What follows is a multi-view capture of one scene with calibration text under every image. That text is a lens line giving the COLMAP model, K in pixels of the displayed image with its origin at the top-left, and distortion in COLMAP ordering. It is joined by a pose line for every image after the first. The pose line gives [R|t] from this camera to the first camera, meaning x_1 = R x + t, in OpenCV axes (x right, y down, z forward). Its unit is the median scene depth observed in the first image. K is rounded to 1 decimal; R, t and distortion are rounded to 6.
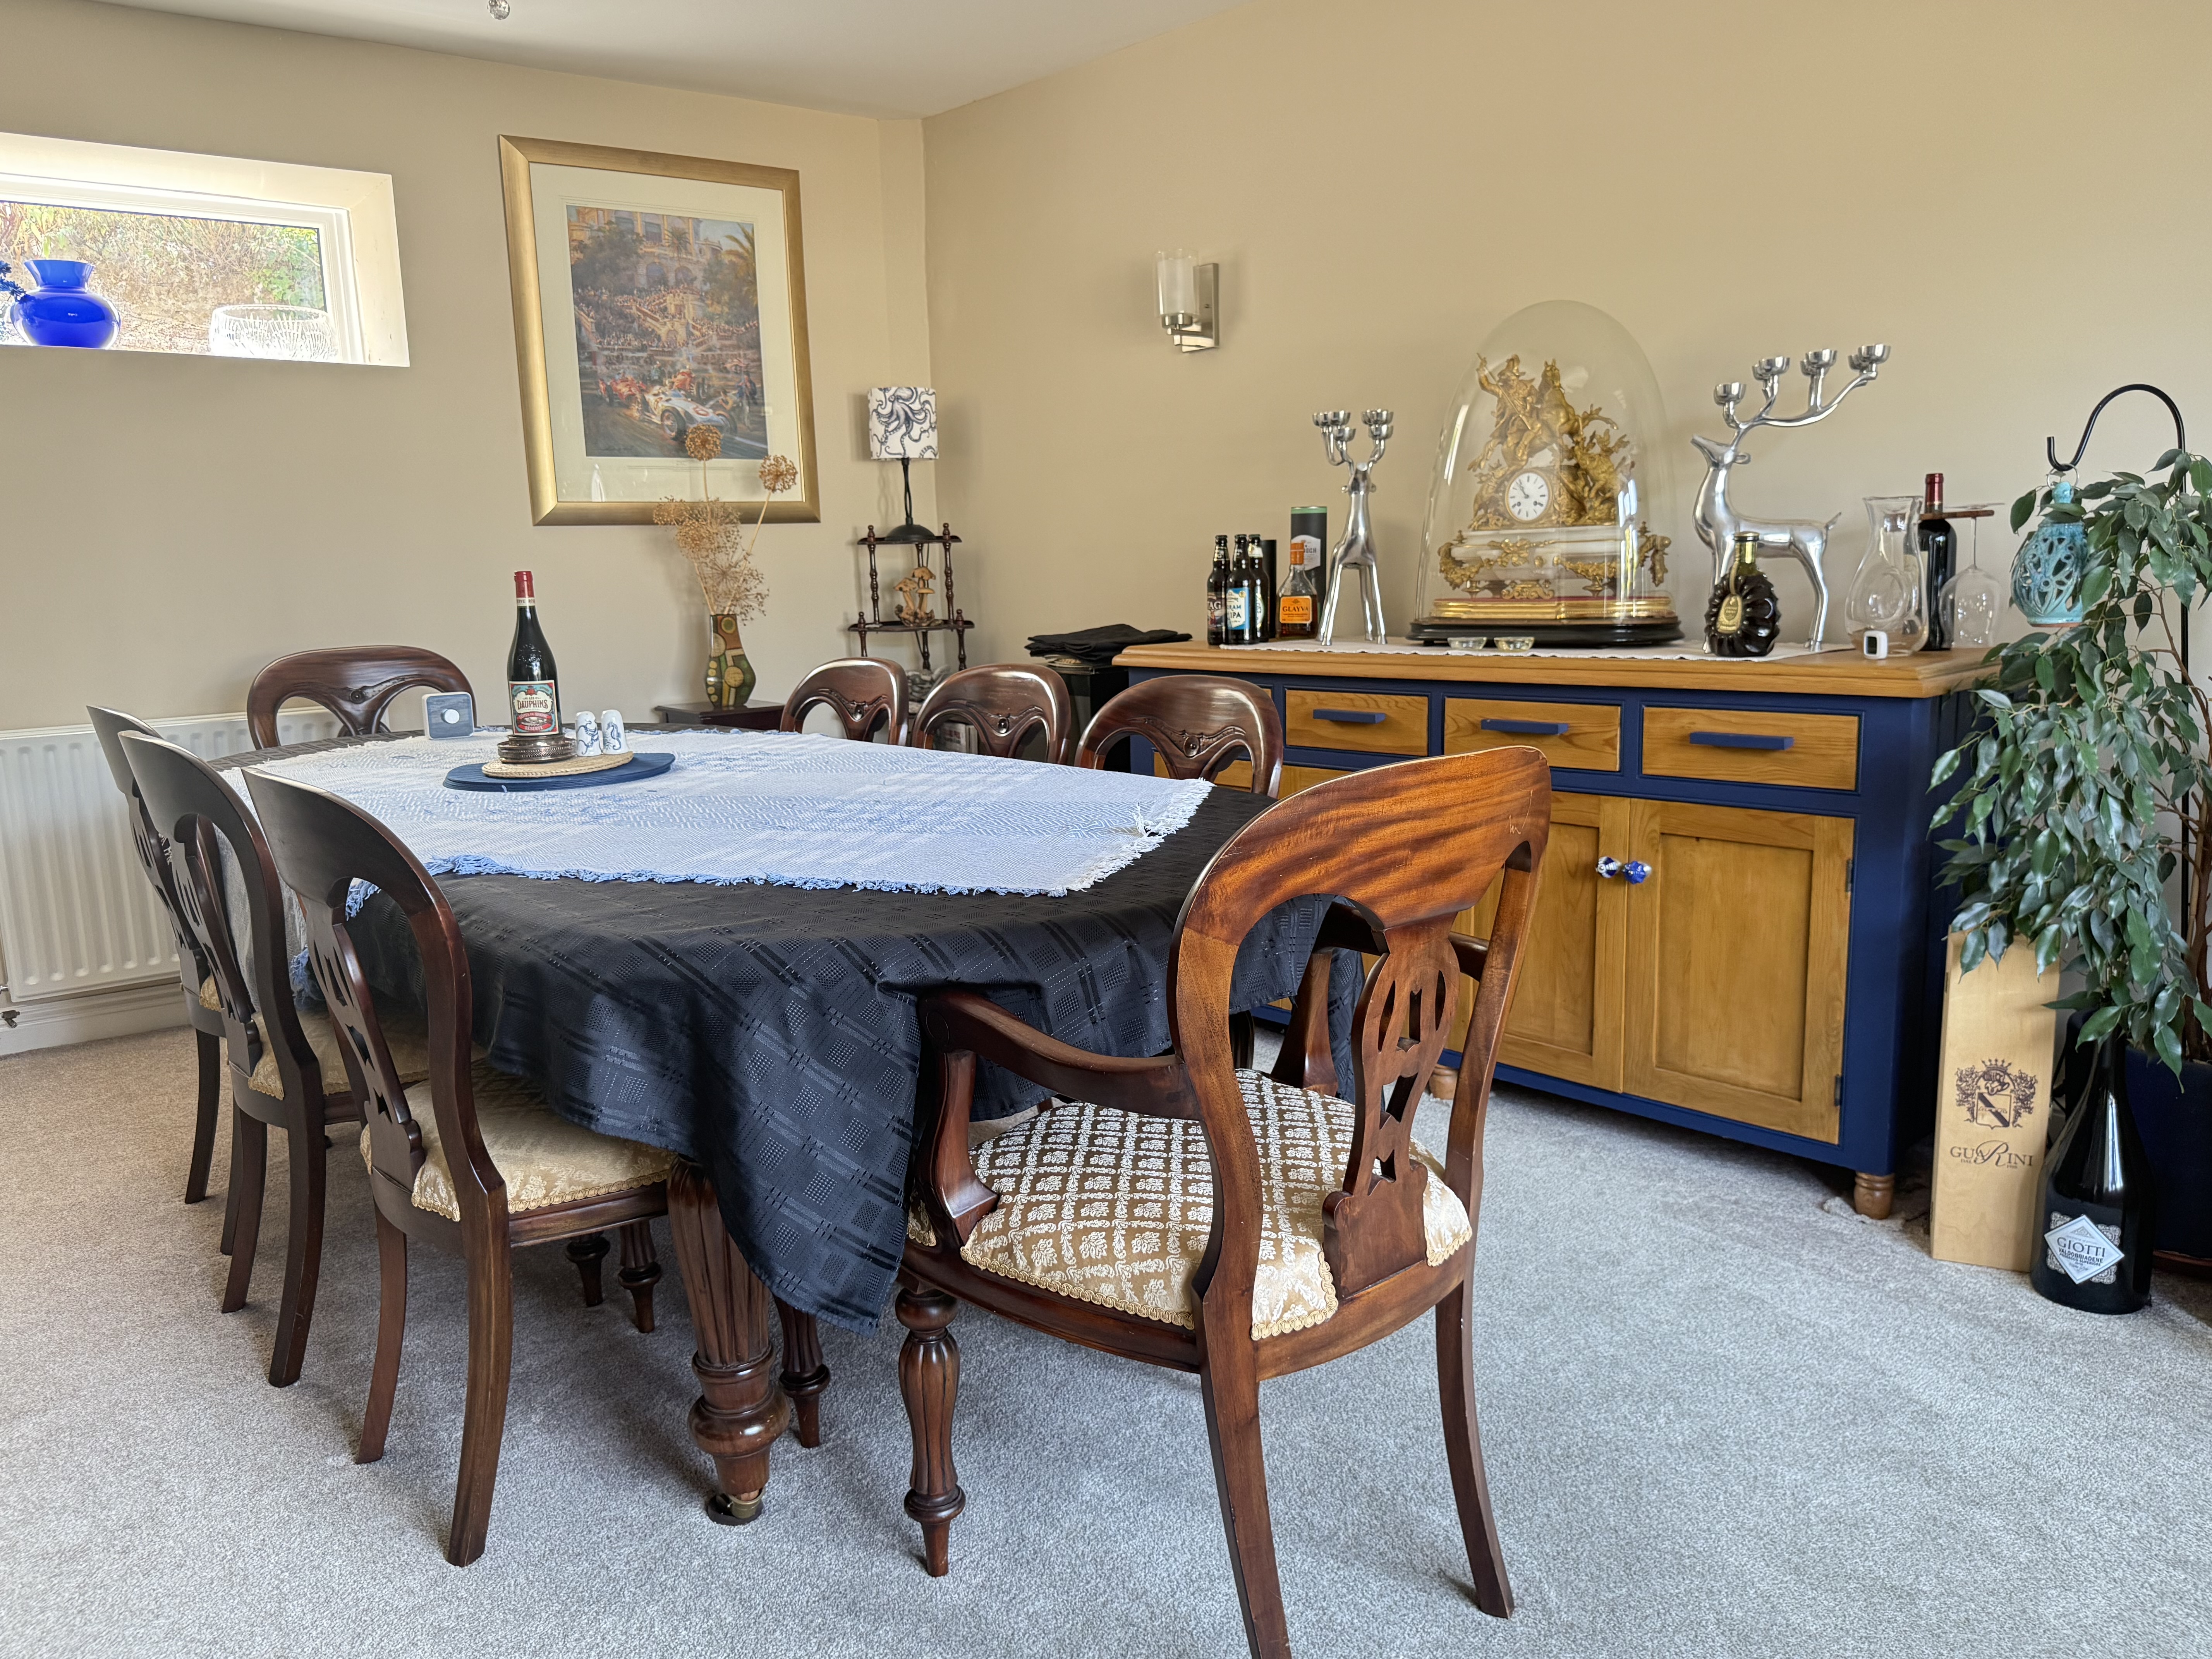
lens RADIAL K [[1573.9, 0, 1123.8], [0, 1573.9, 844.7], [0, 0, 1]] dist [0.057583, -0.060313]
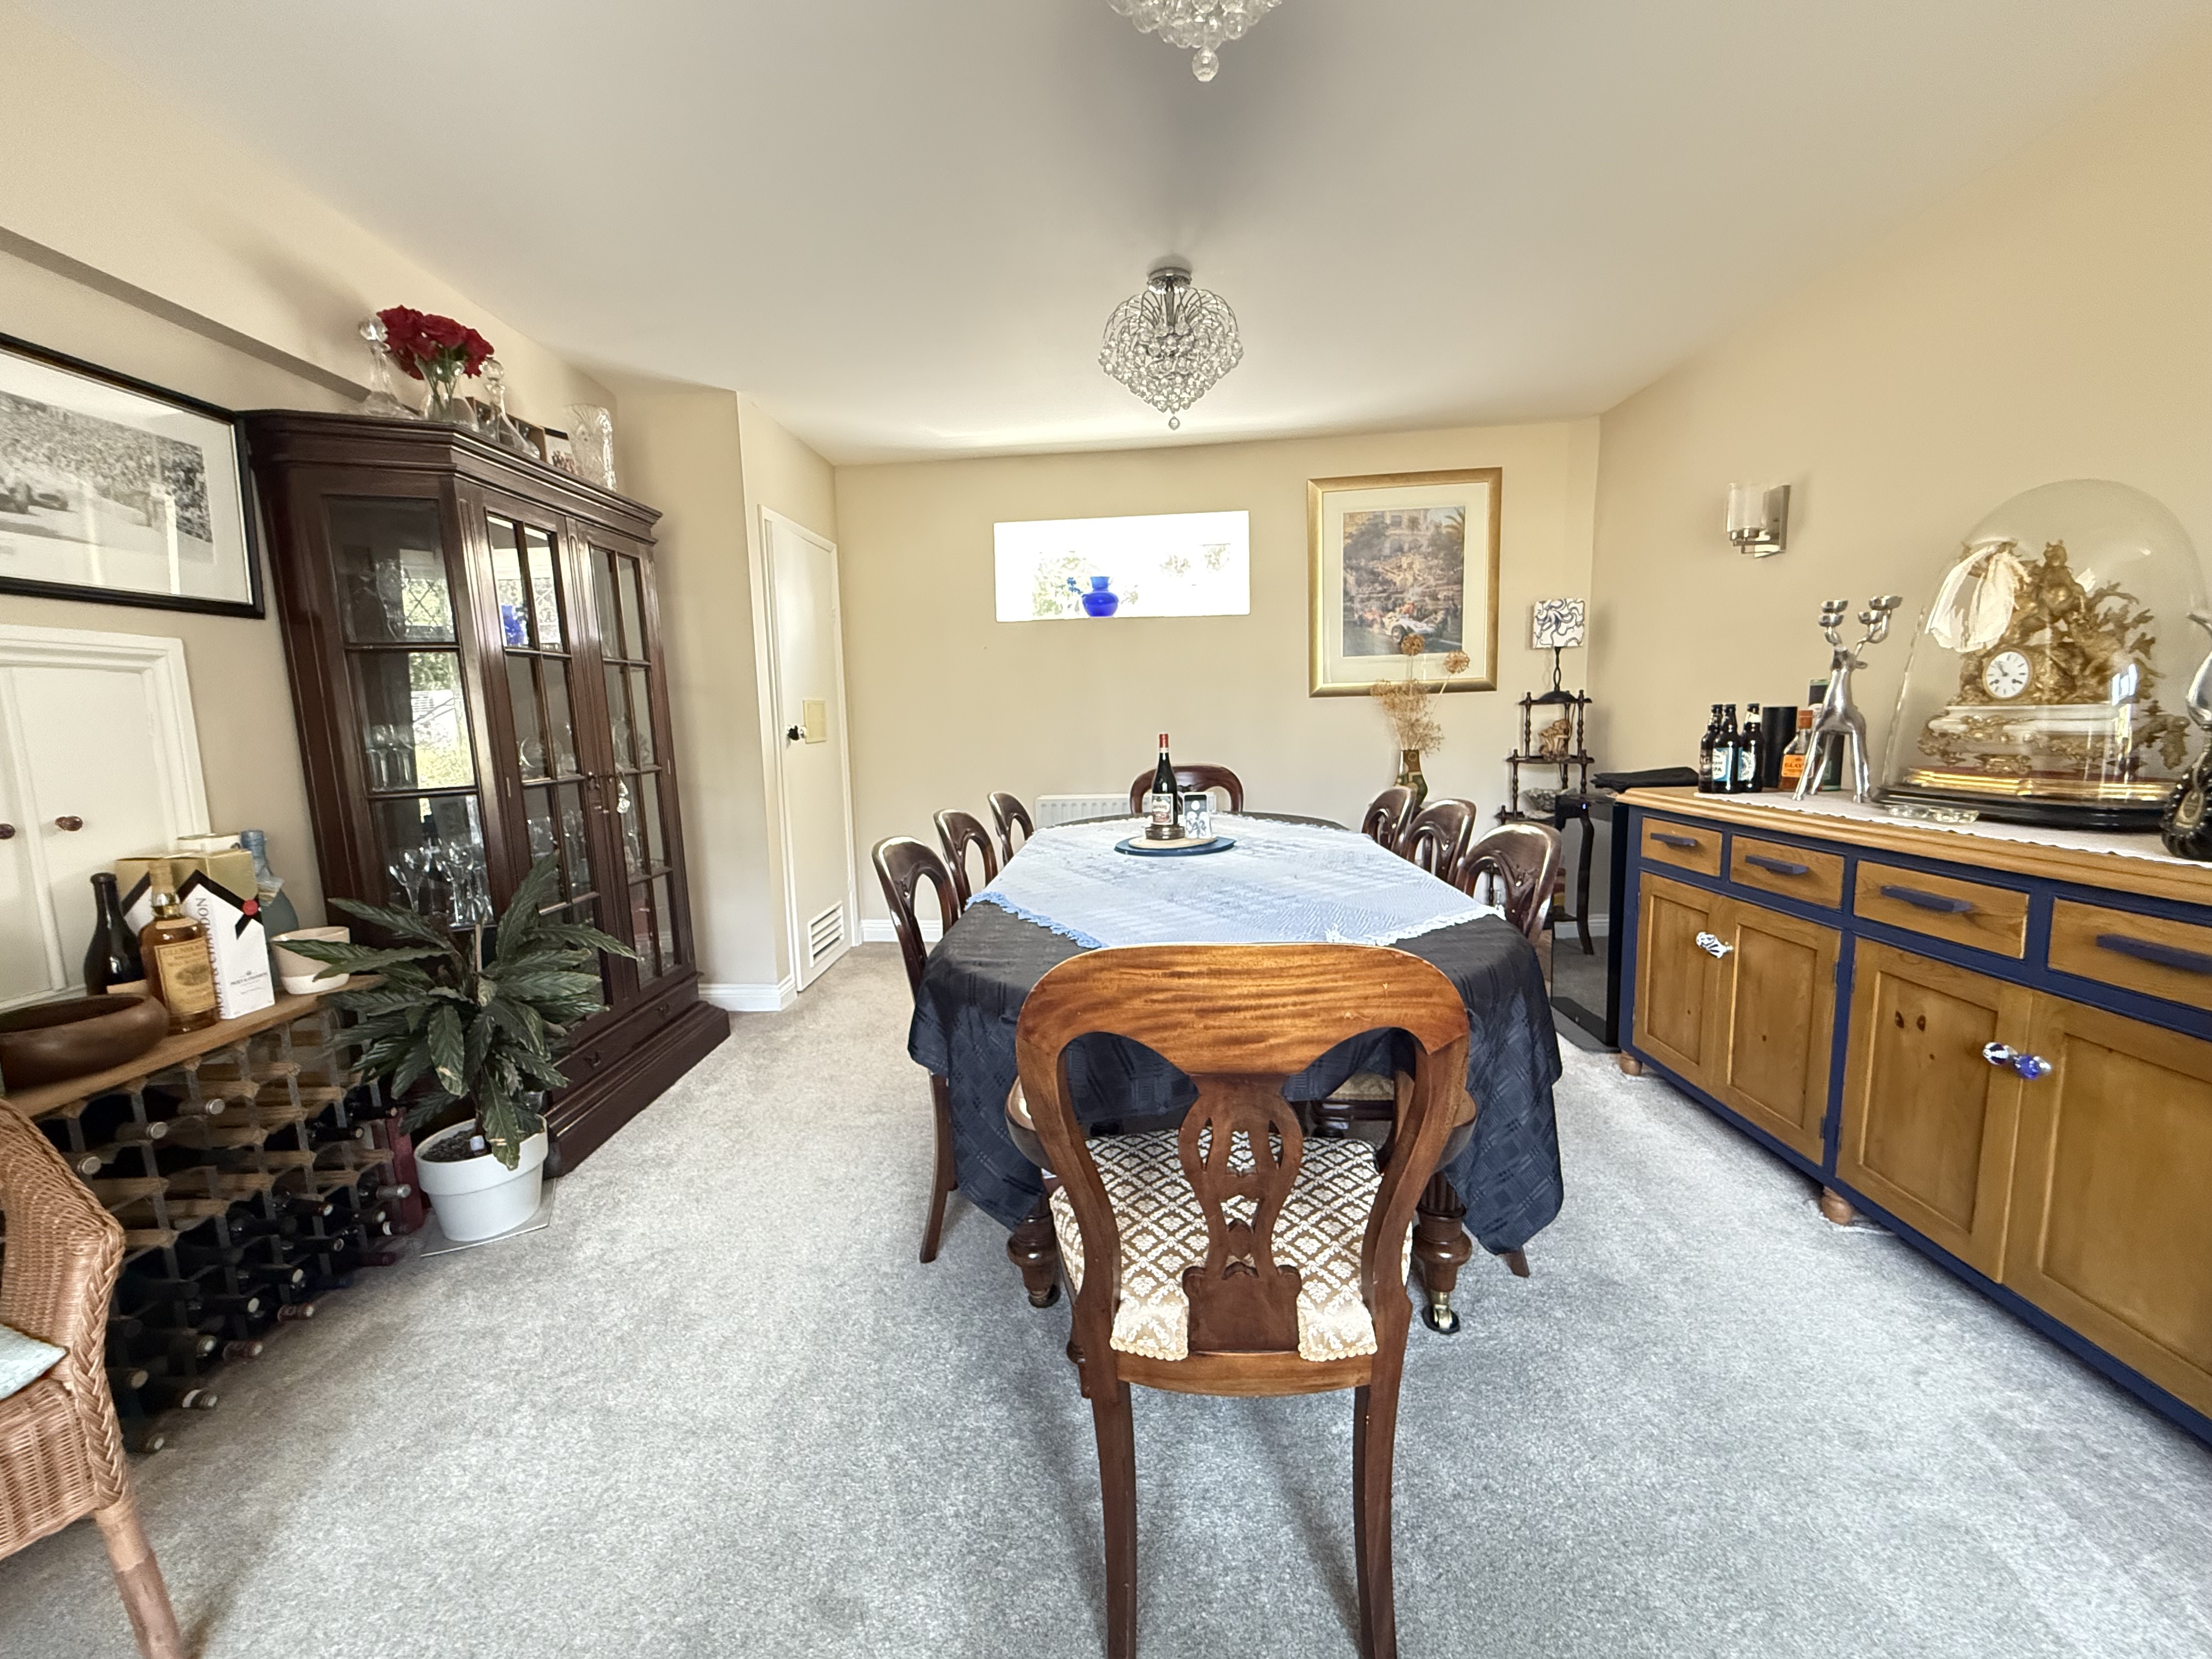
lens RADIAL K [[903.5, 0, 1103.4], [0, 903.5, 843.6], [0, 0, 1]] dist [-0.000402, 0.000174]
pose [[0.723585, 0.104703, -0.682248, 0.209149], [-0.119212, 0.992531, 0.025886, -0.048704], [0.679863, 0.062601, 0.730663, 0.155692]]
